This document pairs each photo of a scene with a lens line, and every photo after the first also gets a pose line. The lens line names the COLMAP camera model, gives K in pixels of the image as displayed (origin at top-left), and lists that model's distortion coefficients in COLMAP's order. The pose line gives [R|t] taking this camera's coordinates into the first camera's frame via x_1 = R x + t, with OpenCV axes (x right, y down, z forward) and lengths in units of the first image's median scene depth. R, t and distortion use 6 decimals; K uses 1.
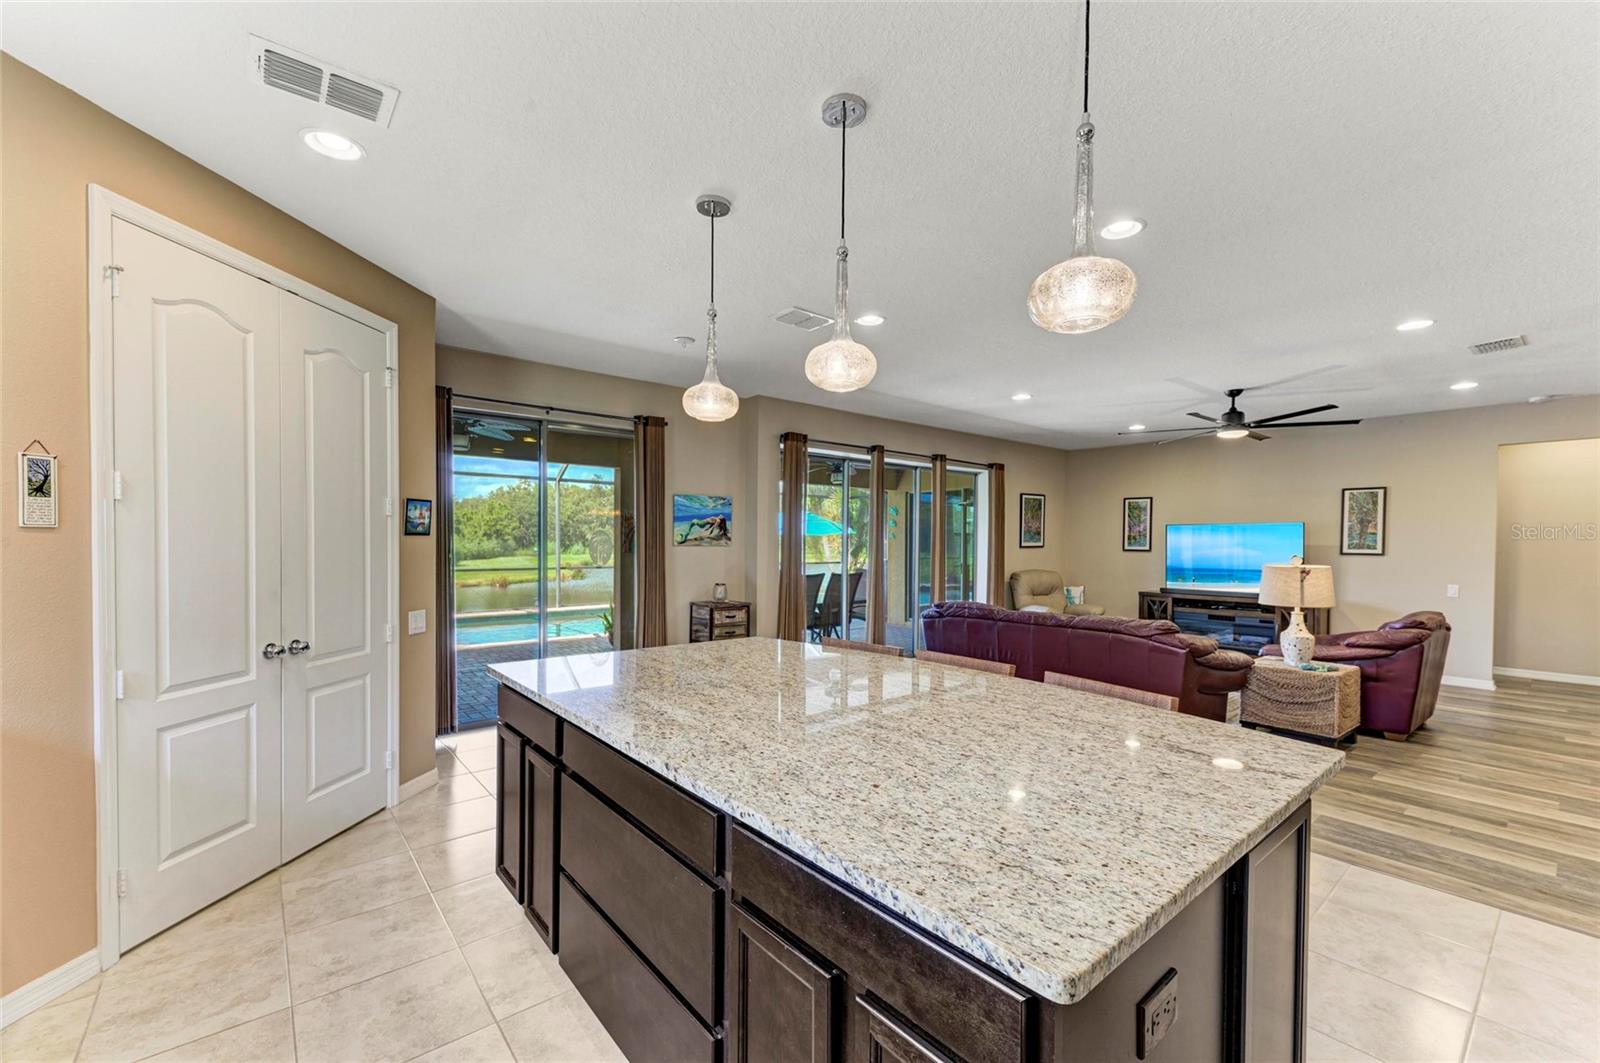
lens RADIAL K [[653.0, 0, 803.8], [0, 653.0, 551.4], [0, 0, 1]] dist [0.014674, -0.000118]
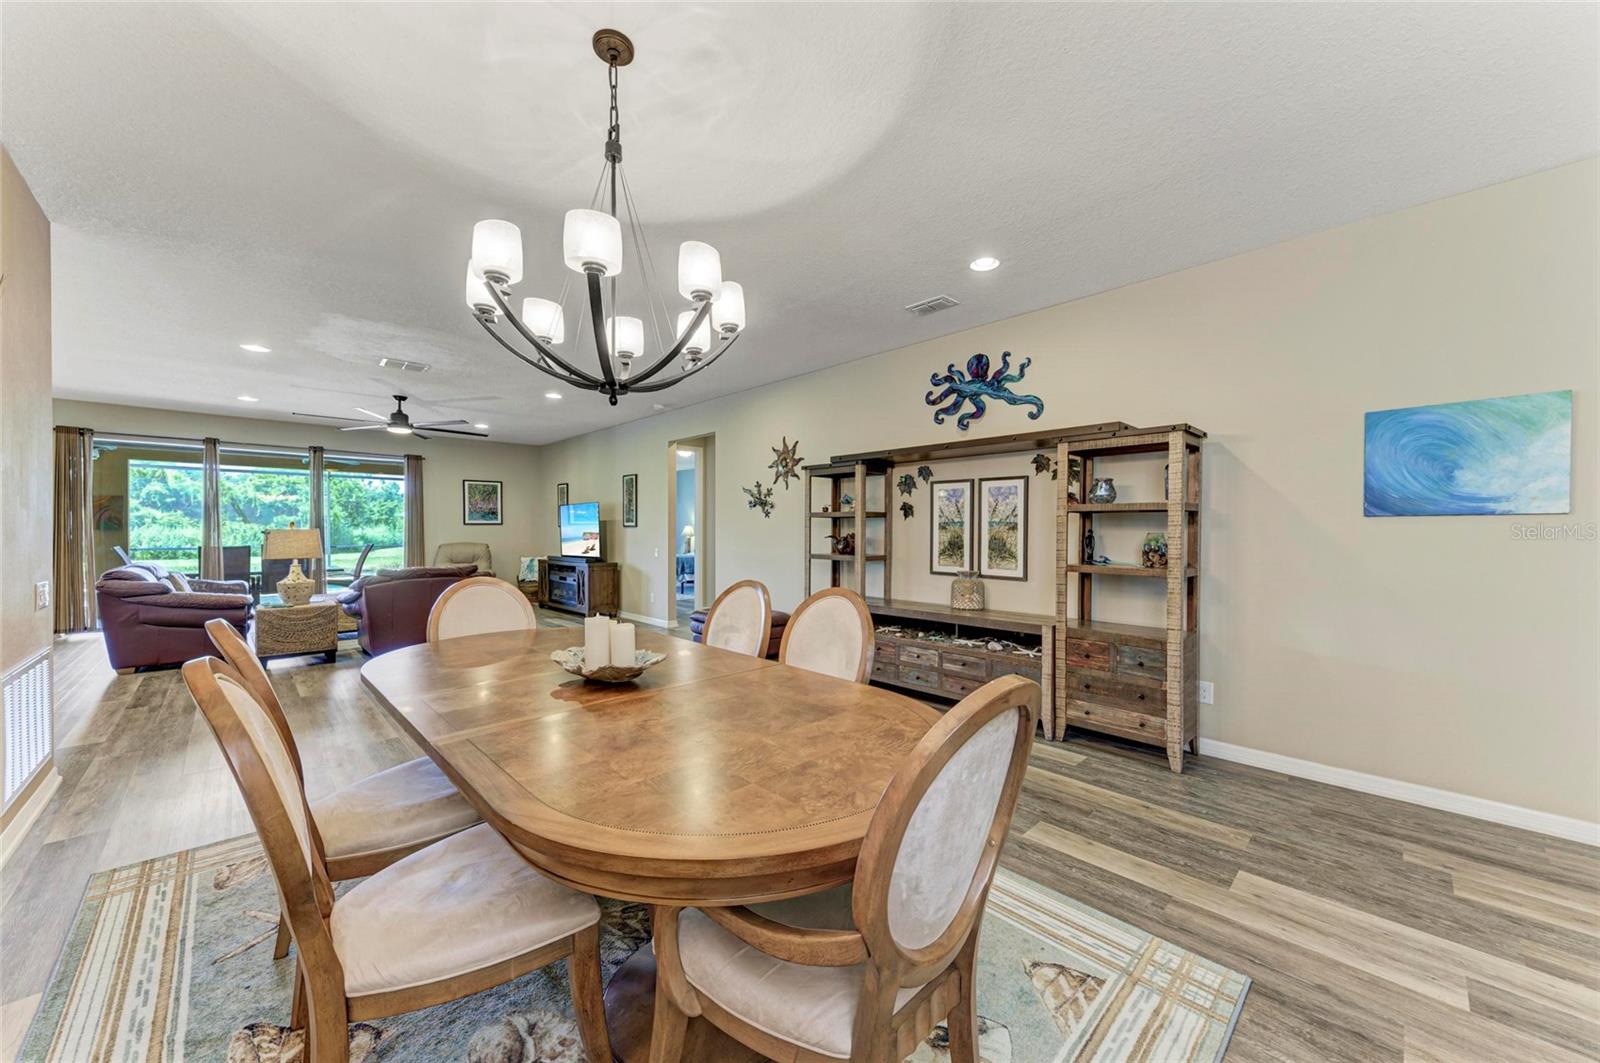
lens RADIAL K [[587.8, 0, 800.7], [0, 587.8, 539.1], [0, 0, 1]] dist [0.008403, -0.000013]
pose [[0.997932, -0.005358, 0.064062, 1.453788], [0.005368, 0.999986, 0.000014, 0.041177], [-0.064061, 0.000330, 0.997946, -0.214565]]
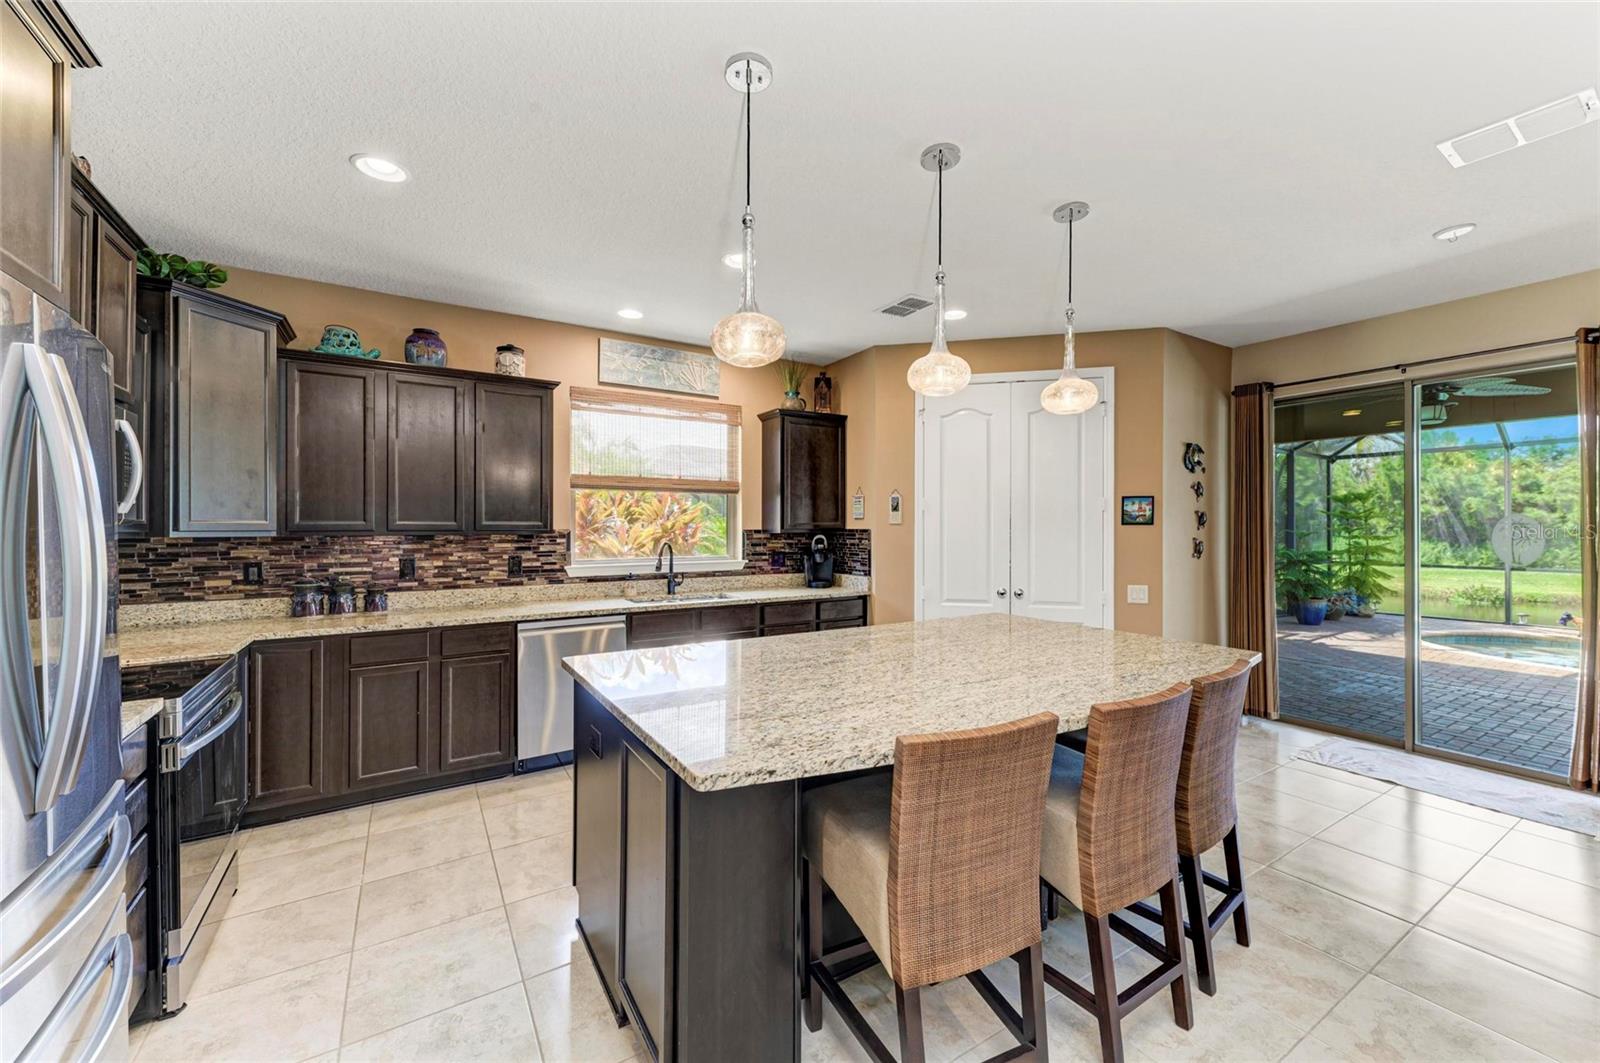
lens RADIAL K [[619.0, 0, 800.3], [0, 619.0, 528.0], [0, 0, 1]] dist [0.015523, -0.004800]
pose [[-0.138729, -0.006099, -0.990312, 0.439598], [-0.017939, 0.999832, -0.003645, -0.001691], [0.990168, 0.017260, -0.138815, 0.343317]]
